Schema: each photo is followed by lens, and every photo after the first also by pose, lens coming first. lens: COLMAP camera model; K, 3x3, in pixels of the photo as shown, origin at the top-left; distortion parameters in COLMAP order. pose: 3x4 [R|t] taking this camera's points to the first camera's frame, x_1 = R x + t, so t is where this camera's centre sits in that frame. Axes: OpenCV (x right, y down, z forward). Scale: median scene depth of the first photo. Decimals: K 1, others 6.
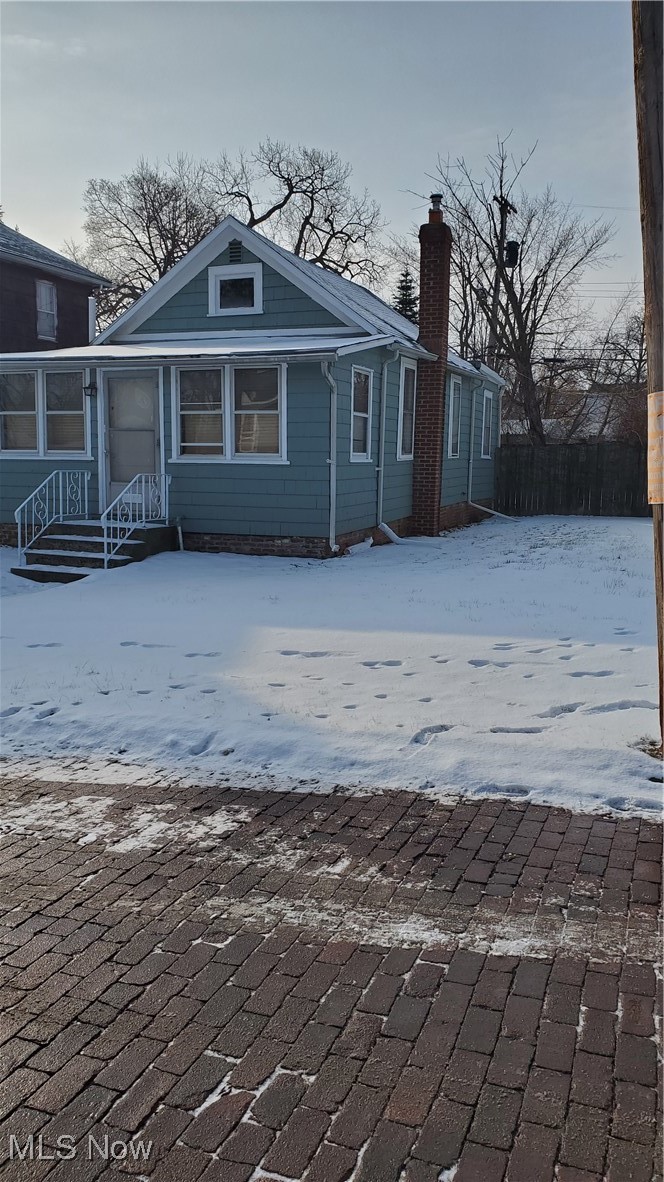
lens RADIAL K [[919.4, 0, 341.5], [0, 919.4, 586.5], [0, 0, 1]] dist [0.044917, -0.047890]
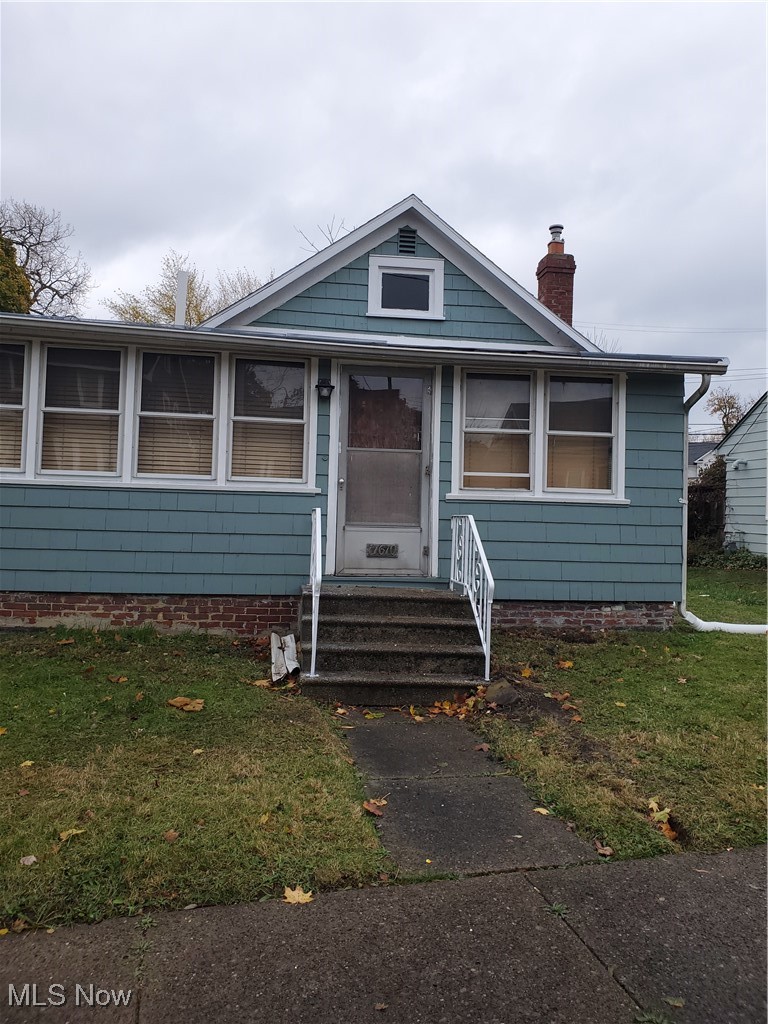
lens RADIAL K [[791.1, 0, 376.2], [0, 791.1, 488.4], [0, 0, 1]] dist [0.031965, -0.000628]
pose [[0.878903, 0.030151, 0.476047, -0.502222], [0.048242, 0.987265, -0.151596, -0.053588], [-0.474555, 0.156204, 0.866255, 0.495540]]
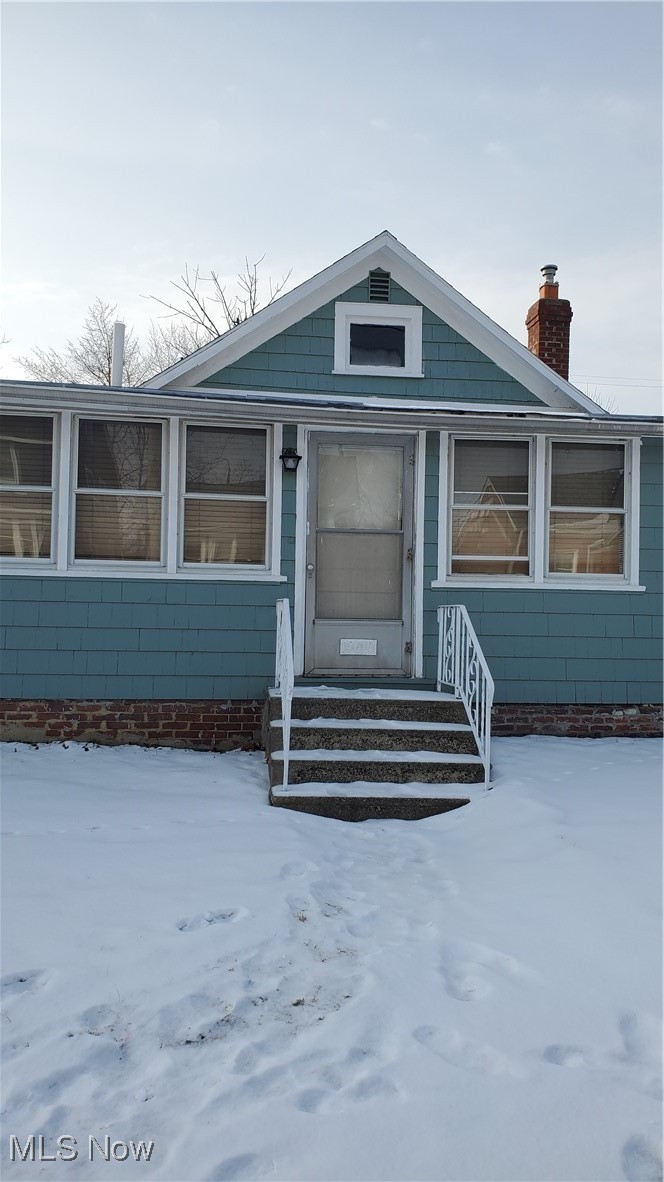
lens RADIAL K [[919.4, 0, 327.0], [0, 919.4, 590.0], [0, 0, 1]] dist [0.044917, -0.047890]
pose [[0.879605, 0.015109, 0.475465, -0.515279], [0.055979, 0.989263, -0.134997, -0.054615], [-0.472400, 0.145360, 0.869315, 0.501090]]
